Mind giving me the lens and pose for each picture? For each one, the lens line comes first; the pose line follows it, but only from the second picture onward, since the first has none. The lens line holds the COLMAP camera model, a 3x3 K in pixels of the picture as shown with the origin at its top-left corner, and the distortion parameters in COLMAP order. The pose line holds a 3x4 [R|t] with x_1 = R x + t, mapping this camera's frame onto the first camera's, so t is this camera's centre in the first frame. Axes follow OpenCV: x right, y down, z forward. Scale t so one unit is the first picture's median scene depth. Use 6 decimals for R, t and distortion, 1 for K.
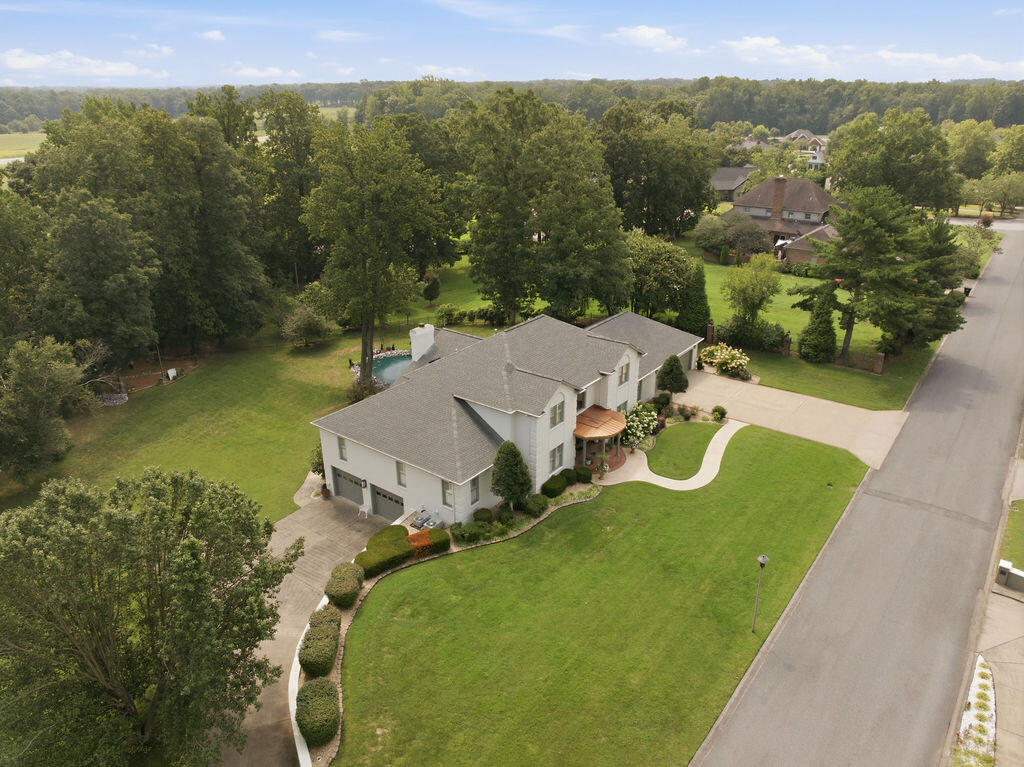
lens RADIAL K [[720.6, 0, 512.0], [0, 720.6, 383.5], [0, 0, 1]] dist [-0.042885, 0.011652]
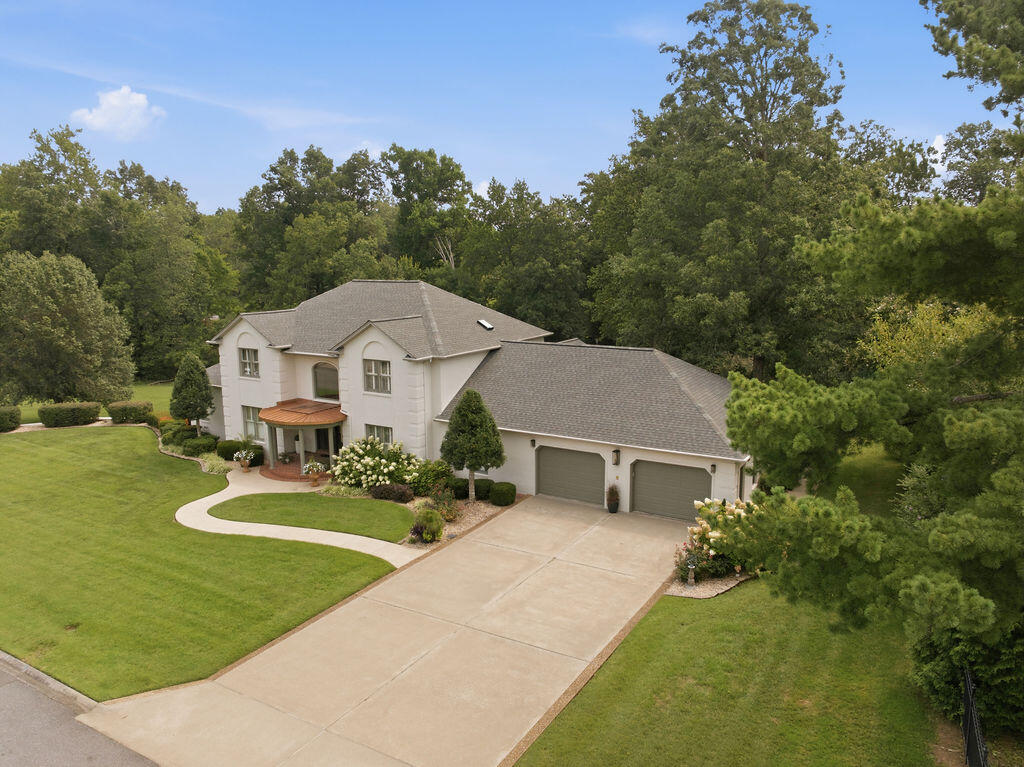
lens RADIAL K [[720.6, 0, 512.0], [0, 720.6, 383.5], [0, 0, 1]] dist [-0.042885, 0.011652]
pose [[0.109918, 0.171567, -0.979021, 0.629939], [-0.376786, 0.918665, 0.118687, -0.099584], [0.919755, 0.355836, 0.165622, 0.823526]]
